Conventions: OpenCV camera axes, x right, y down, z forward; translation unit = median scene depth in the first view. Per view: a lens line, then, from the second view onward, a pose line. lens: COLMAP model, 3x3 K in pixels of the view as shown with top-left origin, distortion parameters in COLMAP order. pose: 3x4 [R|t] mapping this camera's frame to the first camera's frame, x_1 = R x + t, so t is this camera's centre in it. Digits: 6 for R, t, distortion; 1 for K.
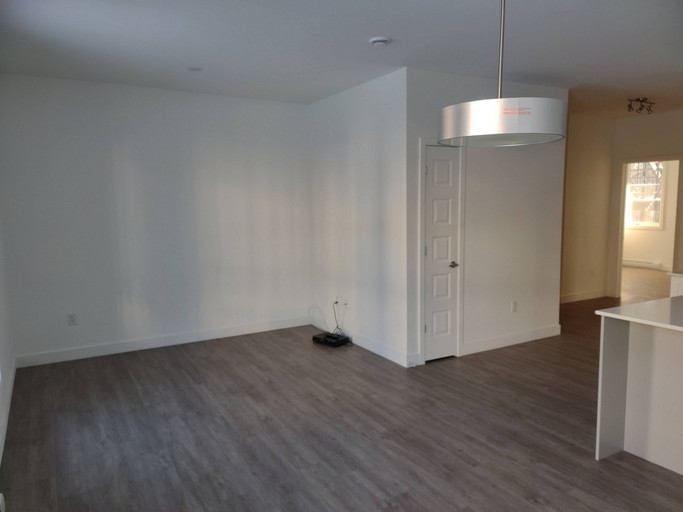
lens RADIAL K [[493.7, 0, 341.5], [0, 493.7, 256.0], [0, 0, 1]] dist [0.091747, -0.083455]
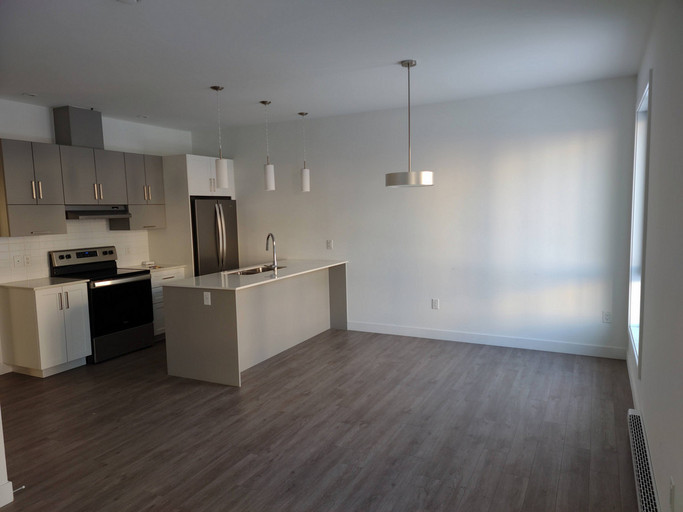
lens RADIAL K [[493.7, 0, 341.5], [0, 493.7, 256.0], [0, 0, 1]] dist [0.091747, -0.083455]
pose [[-0.538108, -0.051838, 0.841281, -0.659070], [0.125944, 0.981957, 0.141063, -0.111327], [-0.833414, 0.181861, -0.521870, 1.085567]]
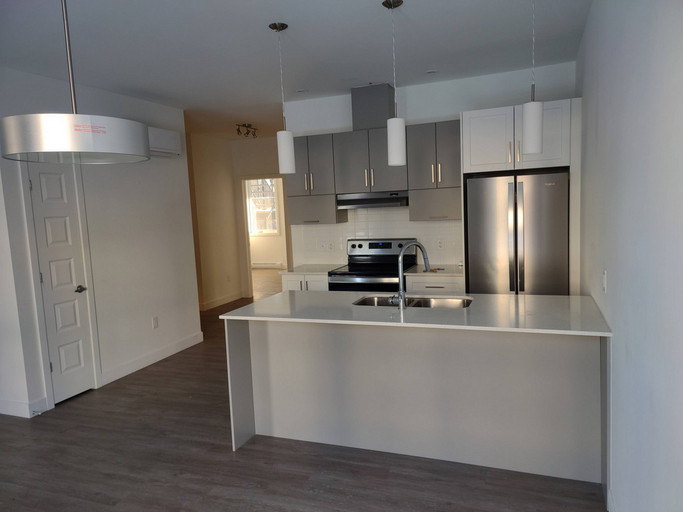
lens RADIAL K [[493.7, 0, 341.5], [0, 493.7, 256.0], [0, 0, 1]] dist [0.091747, -0.083455]
pose [[0.777407, -0.088076, 0.622801, 0.036928], [0.103552, 0.994559, 0.011392, -0.003646], [-0.620416, 0.055636, 0.782297, -0.011644]]
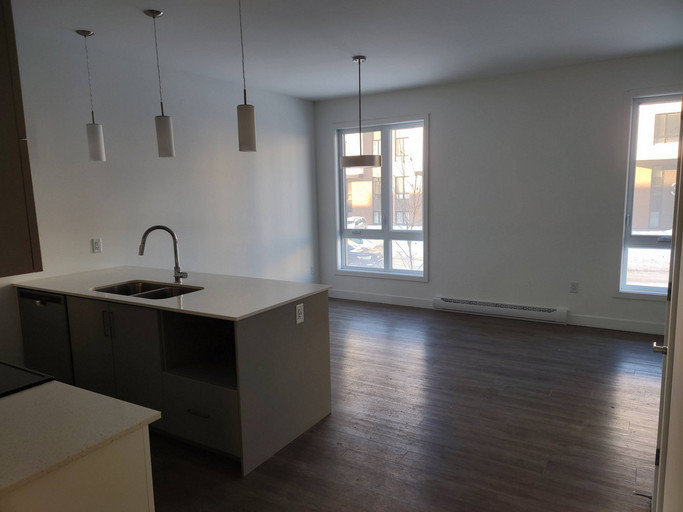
lens RADIAL K [[493.7, 0, 341.5], [0, 493.7, 256.0], [0, 0, 1]] dist [0.091747, -0.083455]
pose [[-0.875200, 0.097075, -0.473922, 0.747308], [-0.020018, 0.971553, 0.235975, -0.166539], [0.483347, 0.216012, -0.848360, 1.435001]]
